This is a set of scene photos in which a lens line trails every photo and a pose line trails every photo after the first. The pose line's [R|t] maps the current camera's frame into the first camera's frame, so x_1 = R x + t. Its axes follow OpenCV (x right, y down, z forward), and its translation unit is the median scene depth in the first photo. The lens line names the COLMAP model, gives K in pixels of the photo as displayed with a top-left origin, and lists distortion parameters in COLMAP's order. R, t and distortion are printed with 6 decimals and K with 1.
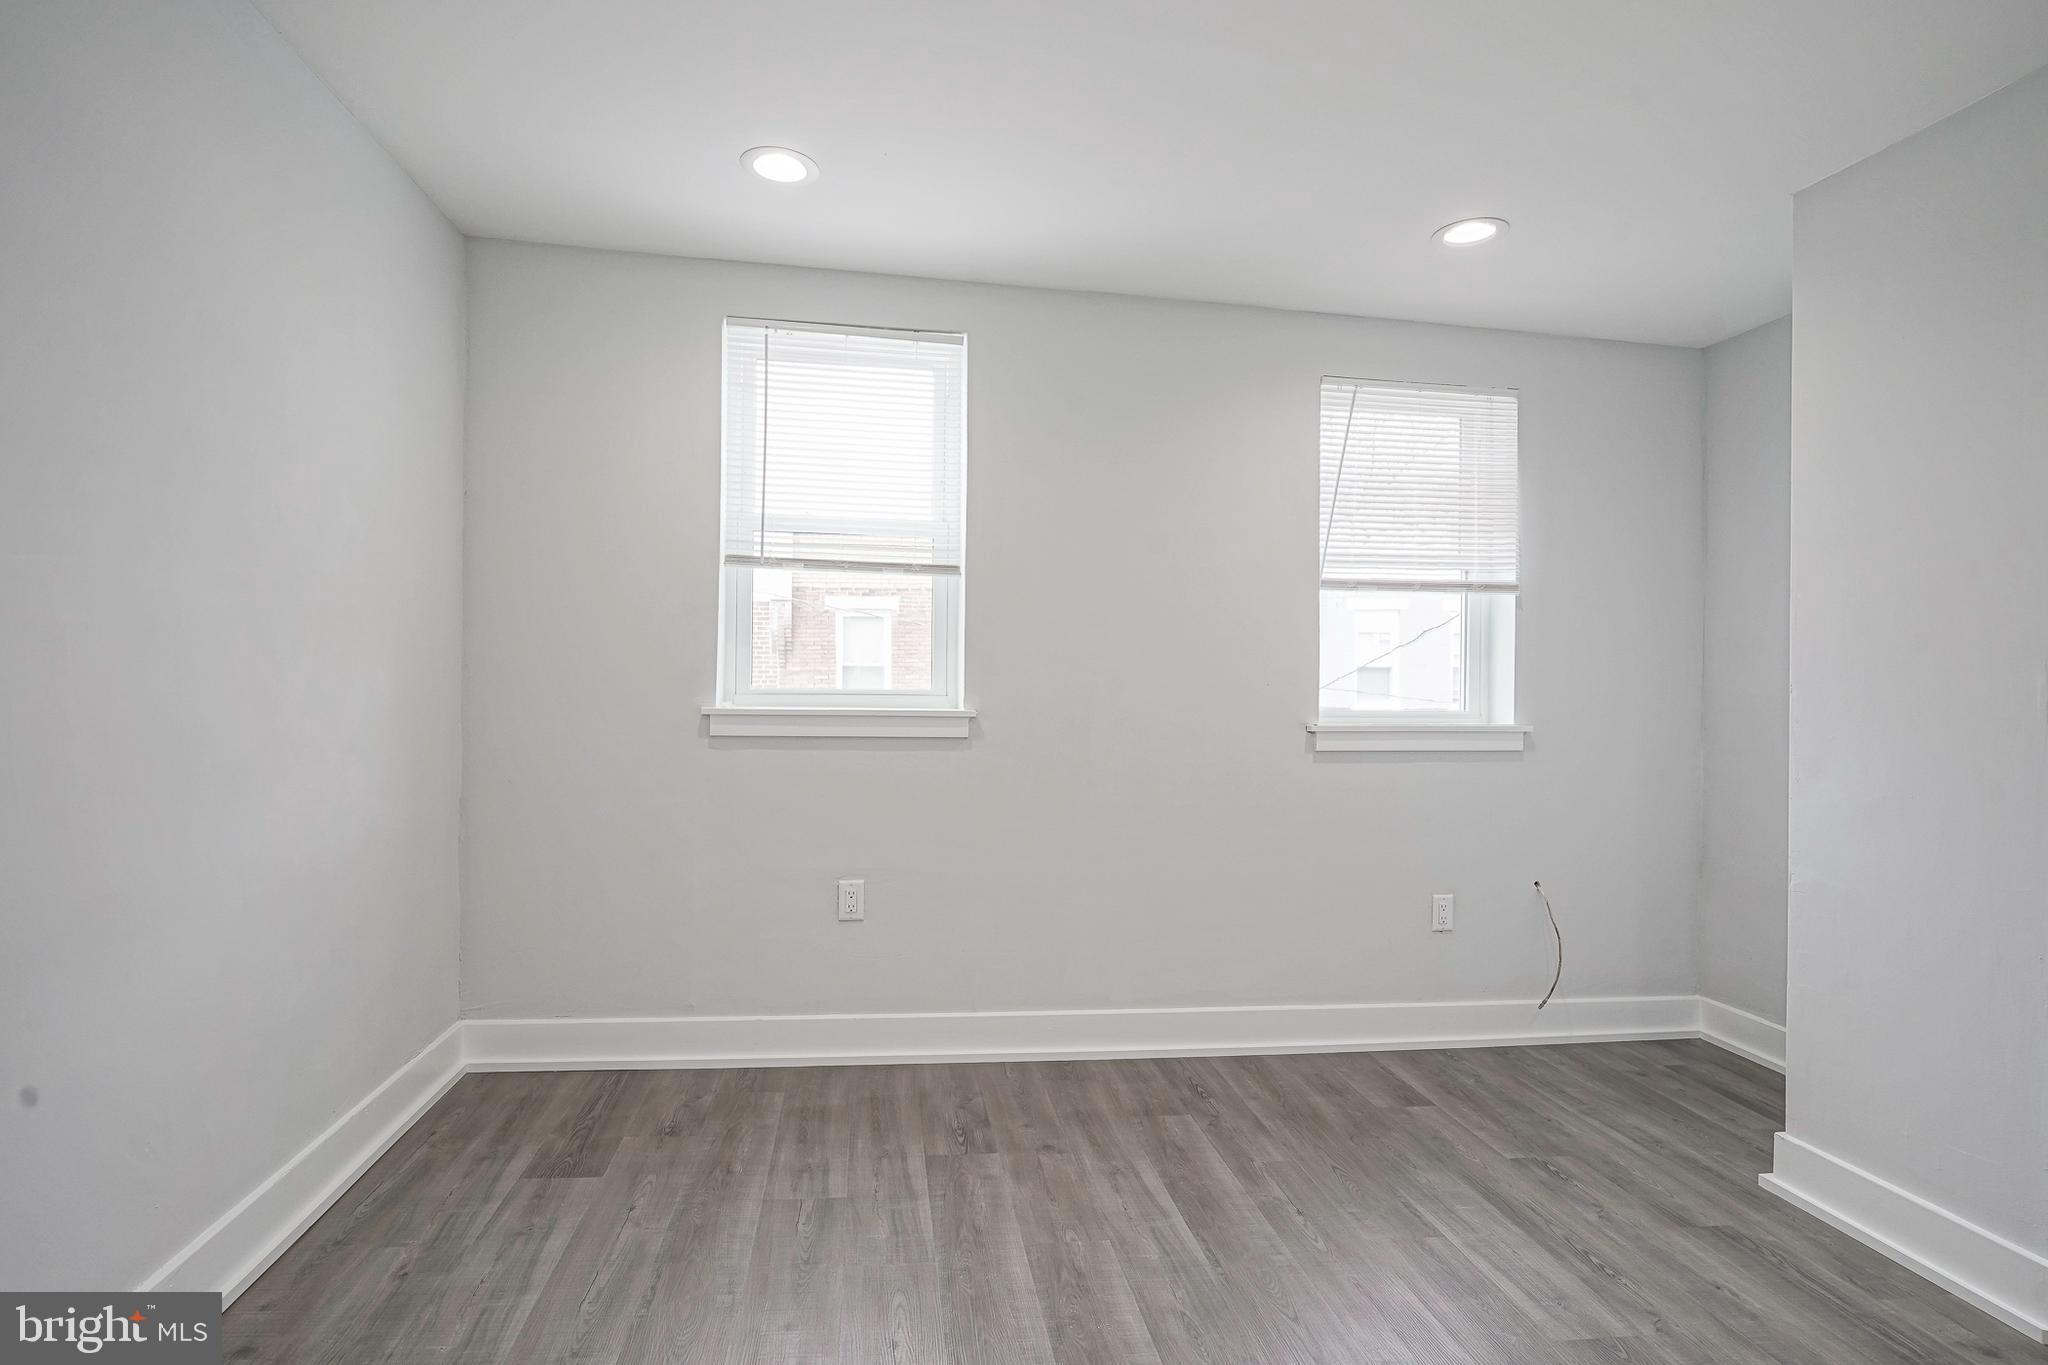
lens RADIAL K [[1001.2, 0, 1025.3], [0, 1001.2, 678.0], [0, 0, 1]] dist [-0.007737, 0.003283]
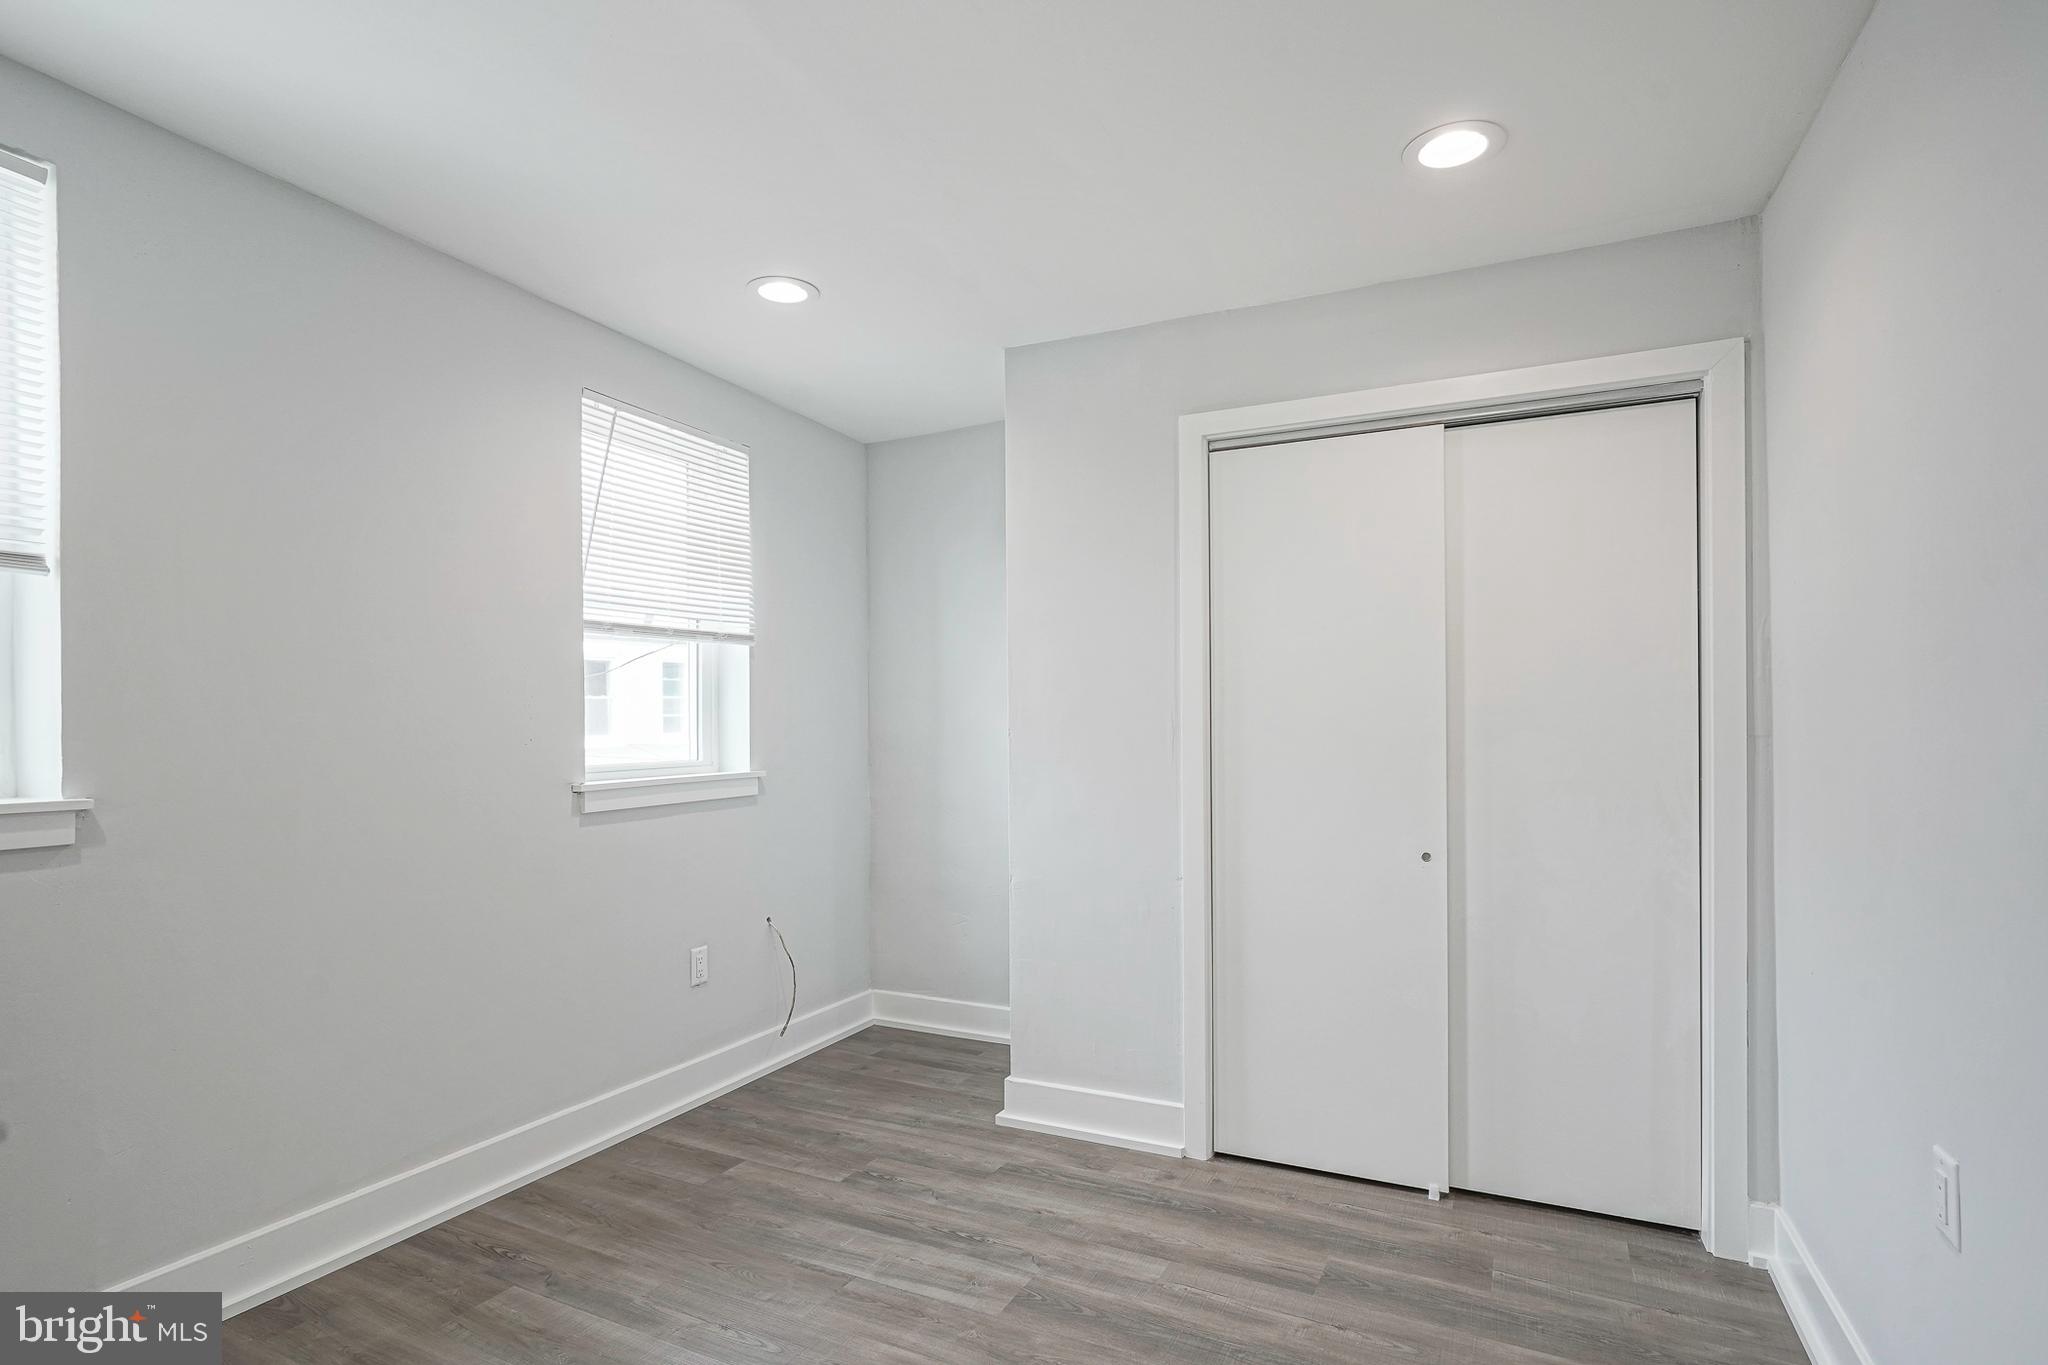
lens RADIAL K [[1001.2, 0, 1018.9], [0, 1001.2, 724.2], [0, 0, 1]] dist [-0.007737, 0.003283]
pose [[0.571419, -0.018154, 0.820457, -0.246974], [0.010479, 0.999835, 0.014825, -0.017658], [-0.820591, 0.000127, 0.571515, 0.213632]]
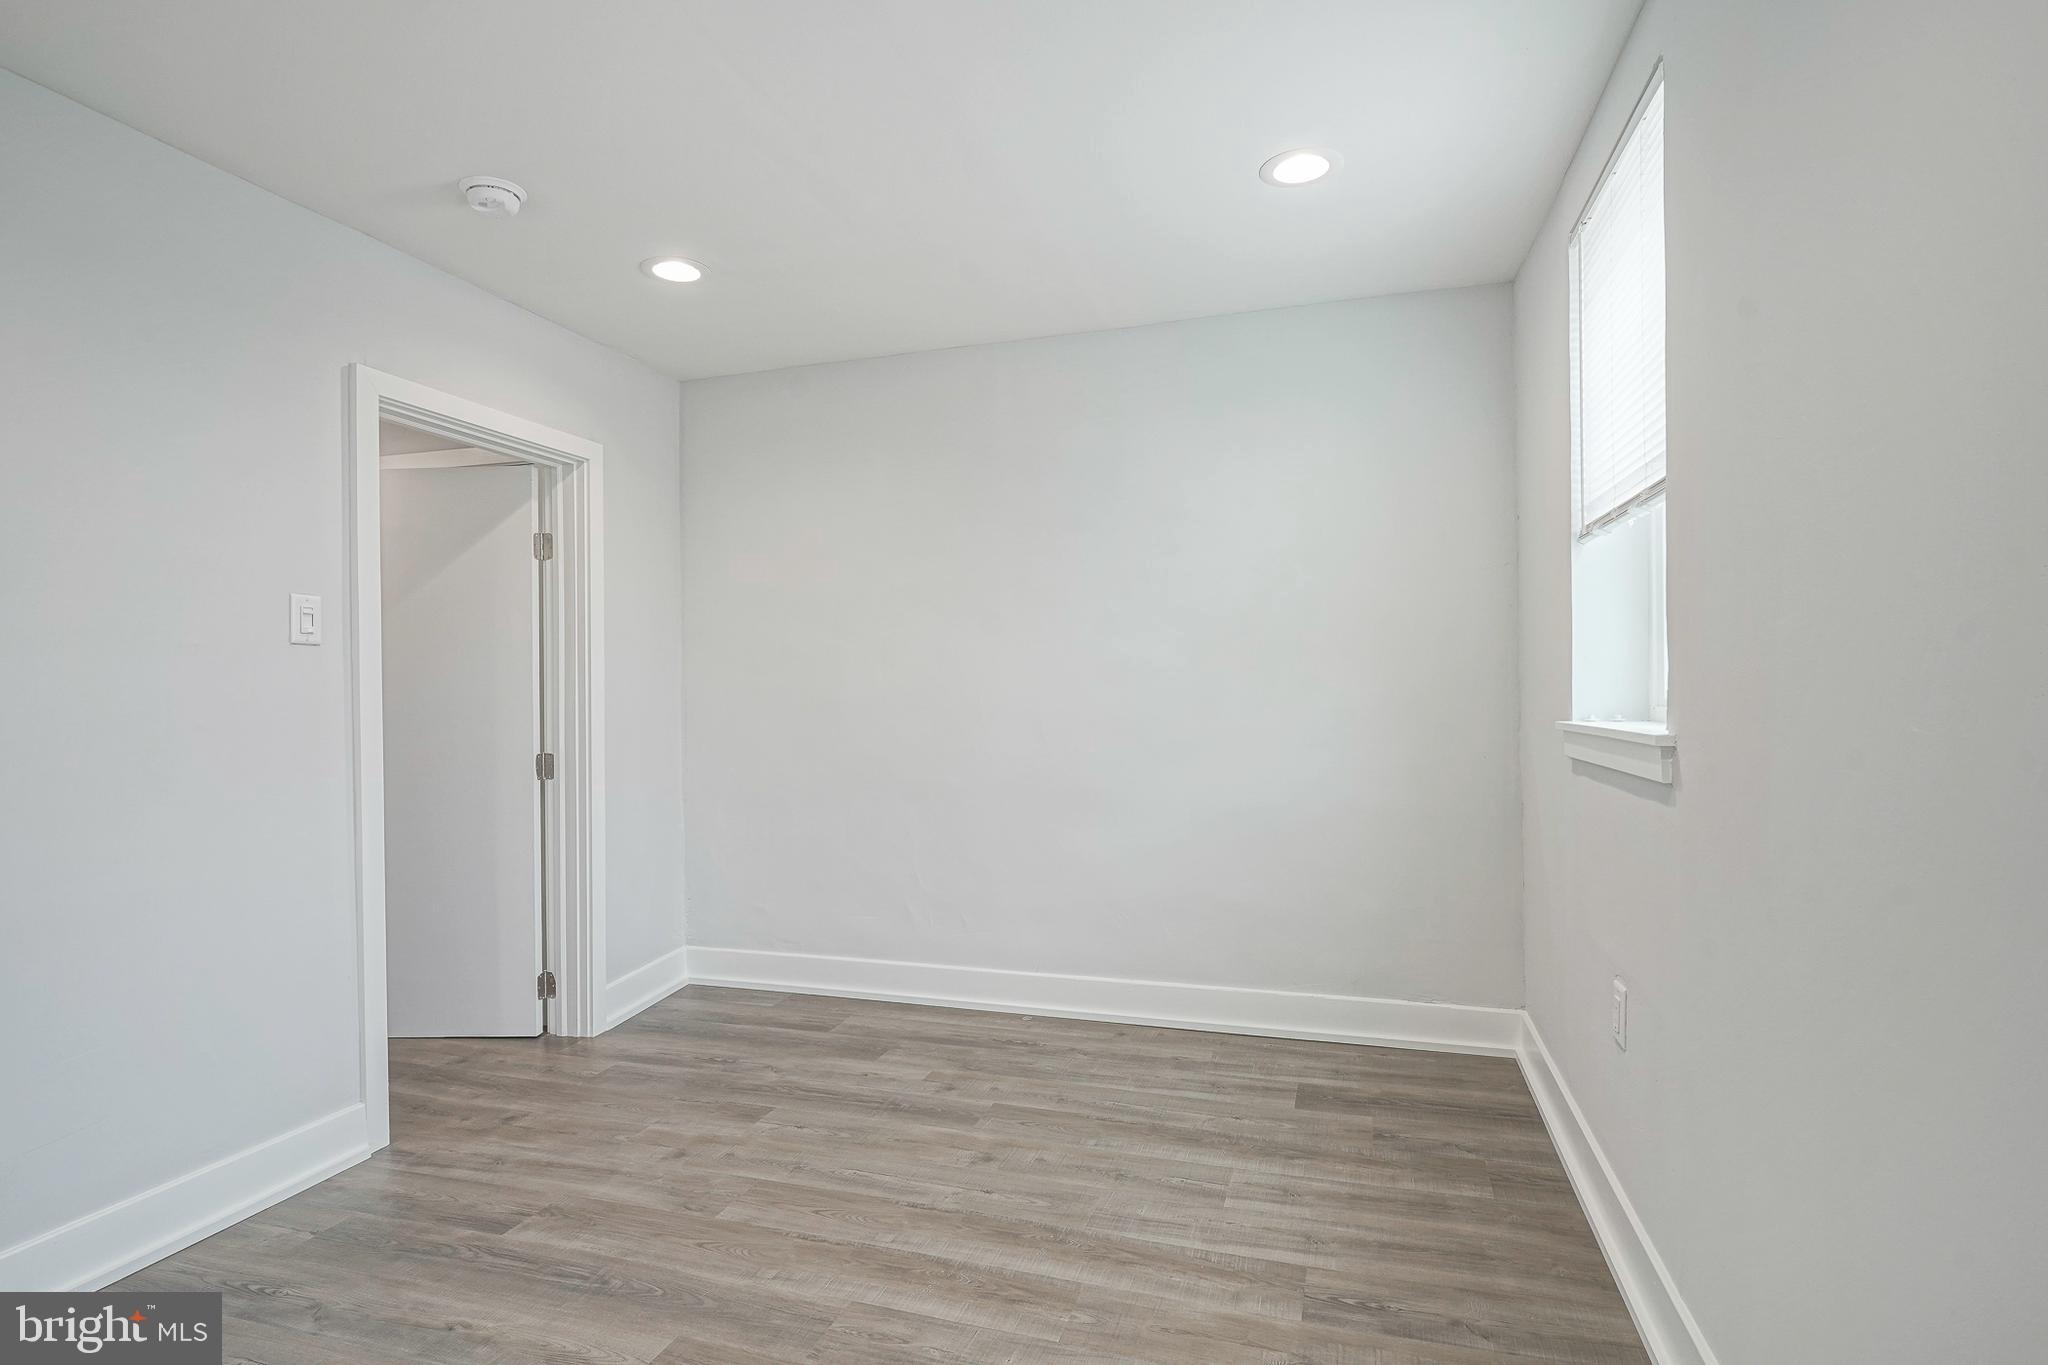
lens RADIAL K [[1001.2, 0, 1031.4], [0, 1001.2, 690.3], [0, 0, 1]] dist [-0.007737, 0.003283]
pose [[-0.430941, -0.016583, -0.902228, 0.656172], [0.000764, 0.999824, -0.018742, 0.019583], [0.902380, -0.008766, -0.430853, 1.021327]]
